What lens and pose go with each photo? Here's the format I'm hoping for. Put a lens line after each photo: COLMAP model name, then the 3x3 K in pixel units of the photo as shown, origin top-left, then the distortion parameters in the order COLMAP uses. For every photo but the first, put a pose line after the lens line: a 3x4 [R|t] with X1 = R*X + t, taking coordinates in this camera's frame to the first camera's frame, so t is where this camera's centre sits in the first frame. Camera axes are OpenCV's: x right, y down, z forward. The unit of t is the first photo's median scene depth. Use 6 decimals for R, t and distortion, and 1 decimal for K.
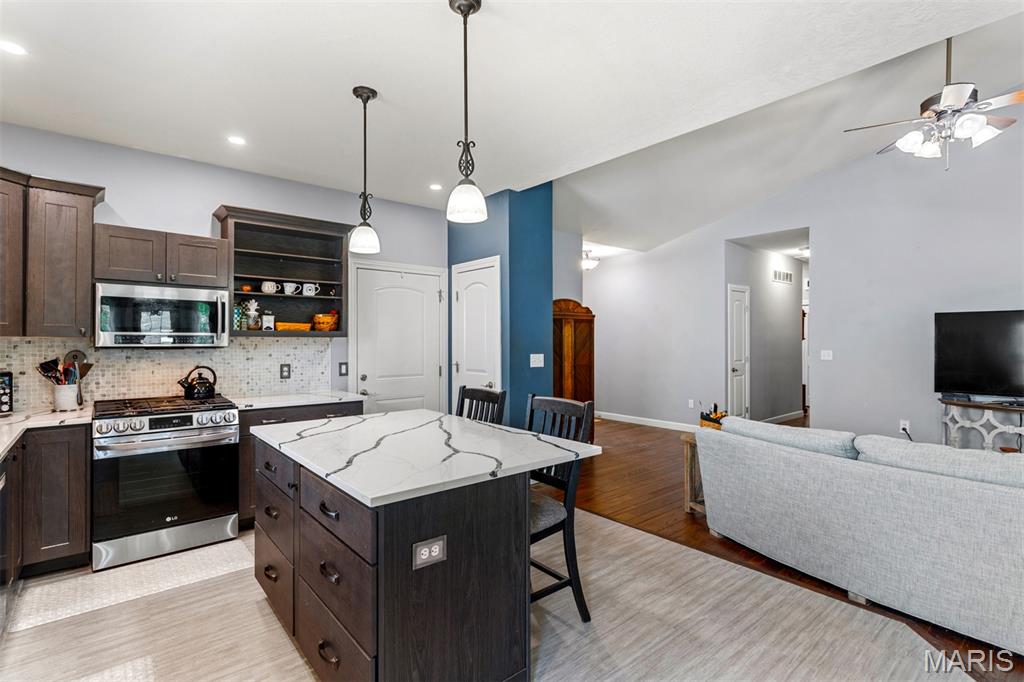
lens RADIAL K [[484.3, 0, 500.2], [0, 484.3, 342.1], [0, 0, 1]] dist [0.001604, 0.000668]
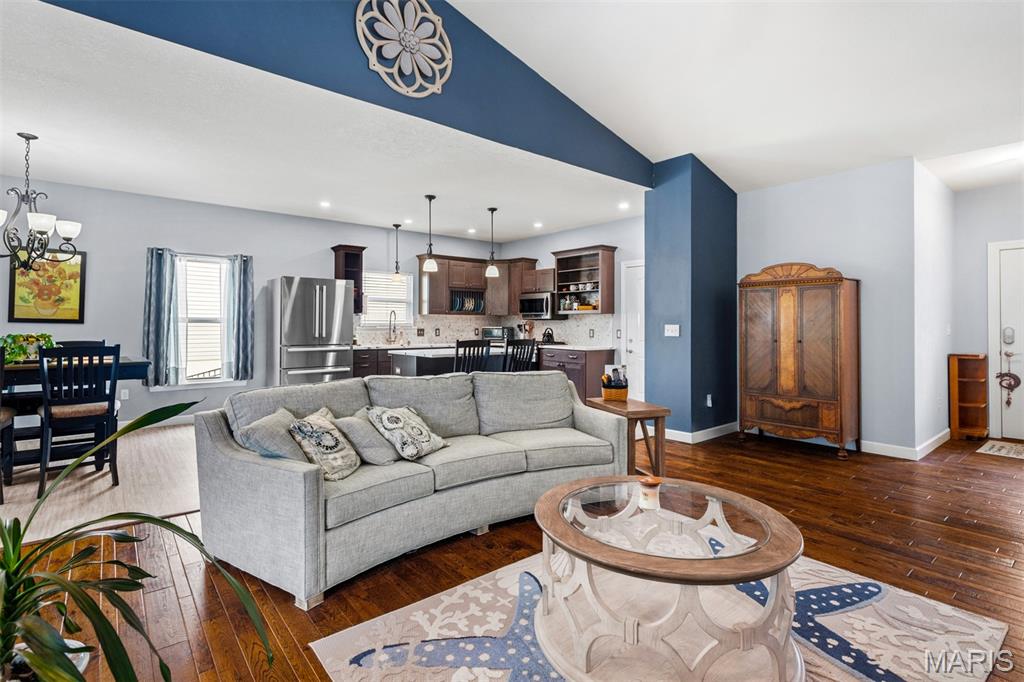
lens RADIAL K [[481.2, 0, 500.1], [0, 481.2, 320.2], [0, 0, 1]] dist [0.007549, 0.000281]
pose [[0.000524, -0.007986, -0.999968, 1.552411], [-0.007378, 0.999941, -0.007990, 0.033777], [0.999973, 0.007382, 0.000465, 0.783068]]
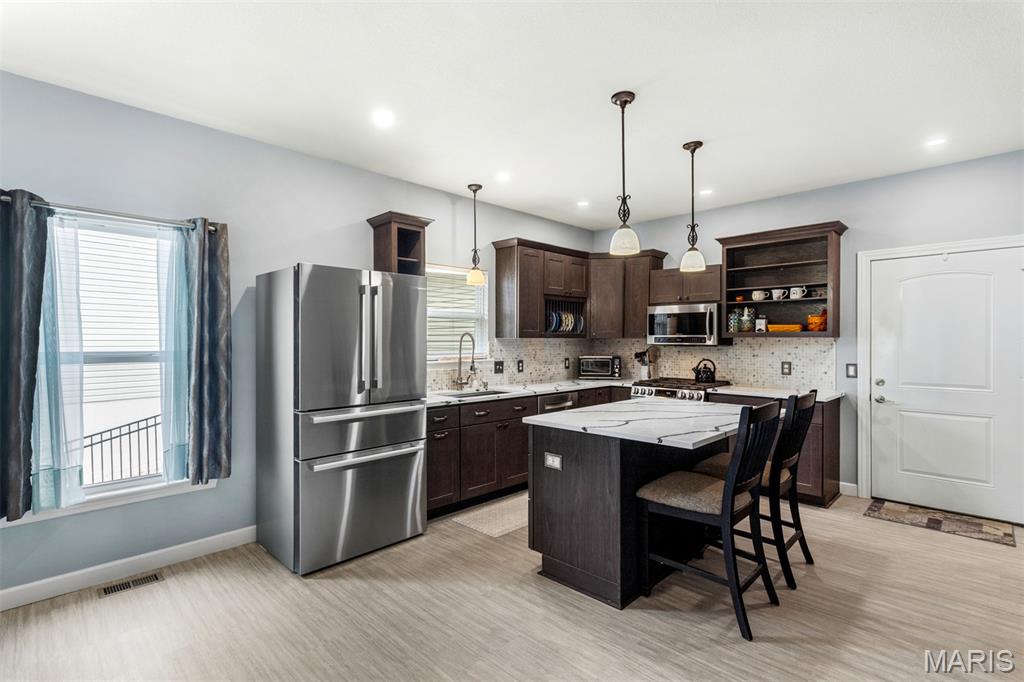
lens RADIAL K [[484.3, 0, 500.2], [0, 484.3, 342.1], [0, 0, 1]] dist [0.001604, 0.000668]
pose [[0.095062, 0.004166, -0.995463, 0.705370], [-0.002936, 0.999988, 0.003905, -0.002456], [0.995467, 0.002551, 0.095073, 0.283559]]
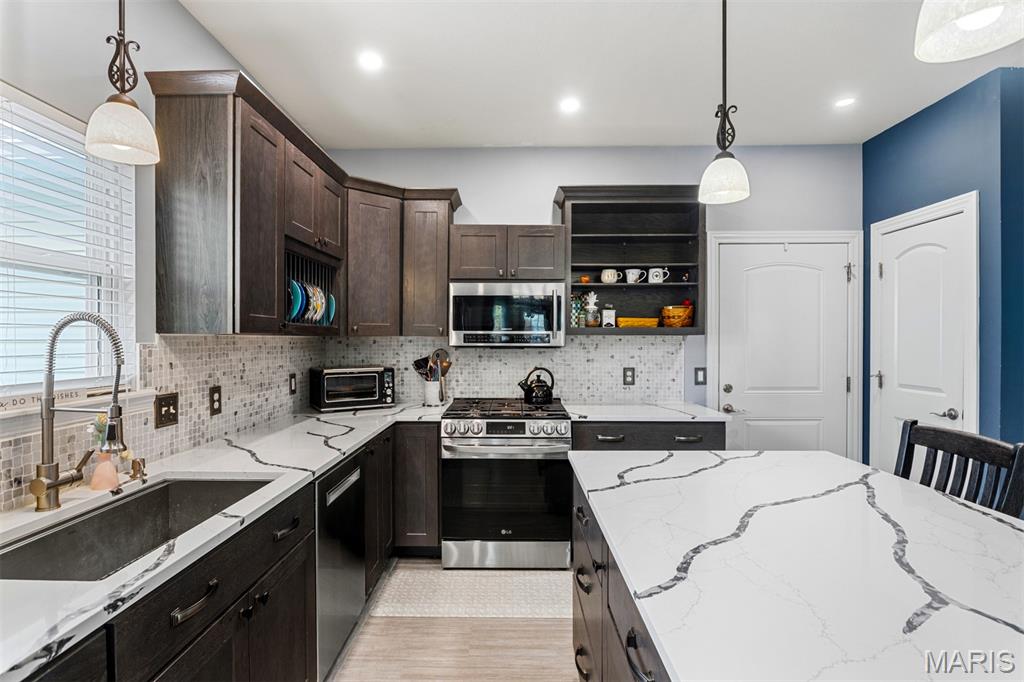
lens RADIAL K [[502.3, 0, 502.3], [0, 502.3, 344.5], [0, 0, 1]] dist [-0.010159, 0.000349]
pose [[0.759607, 0.004825, -0.650364, -0.054834], [-0.000364, 0.999975, 0.006994, -0.000339], [0.650382, -0.005076, 0.759590, 0.235773]]
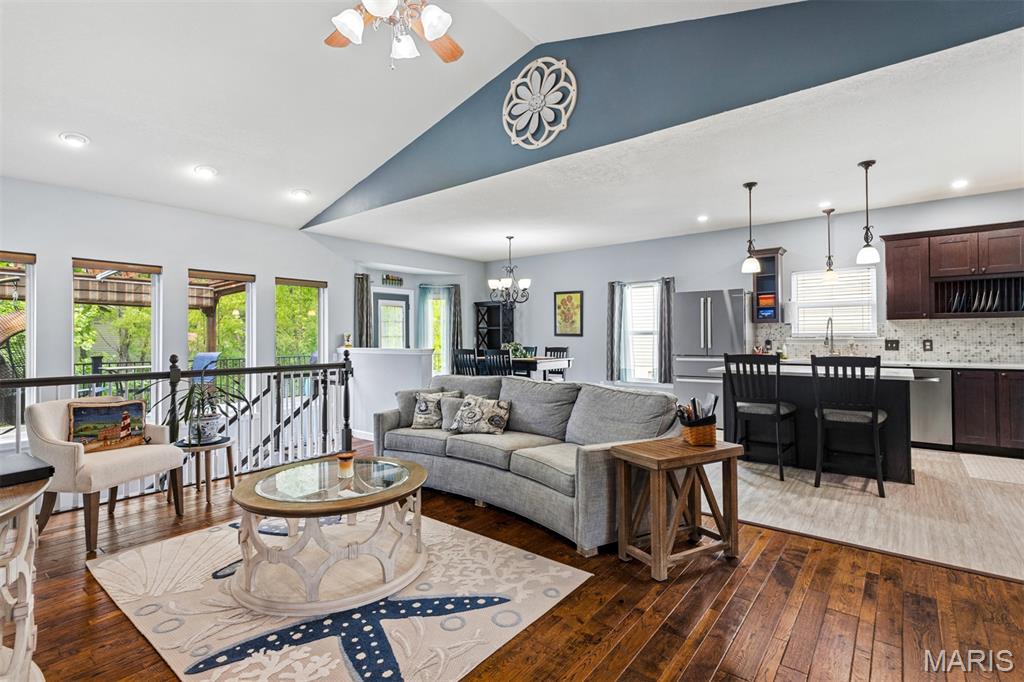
lens RADIAL K [[494.0, 0, 519.2], [0, 494.0, 332.6], [0, 0, 1]] dist [0.003270, -0.000115]
pose [[-0.973940, 0.007254, -0.226690, 0.907616], [0.008392, 0.999957, -0.004057, 0.030081], [0.226651, -0.005854, -0.973959, 1.753730]]
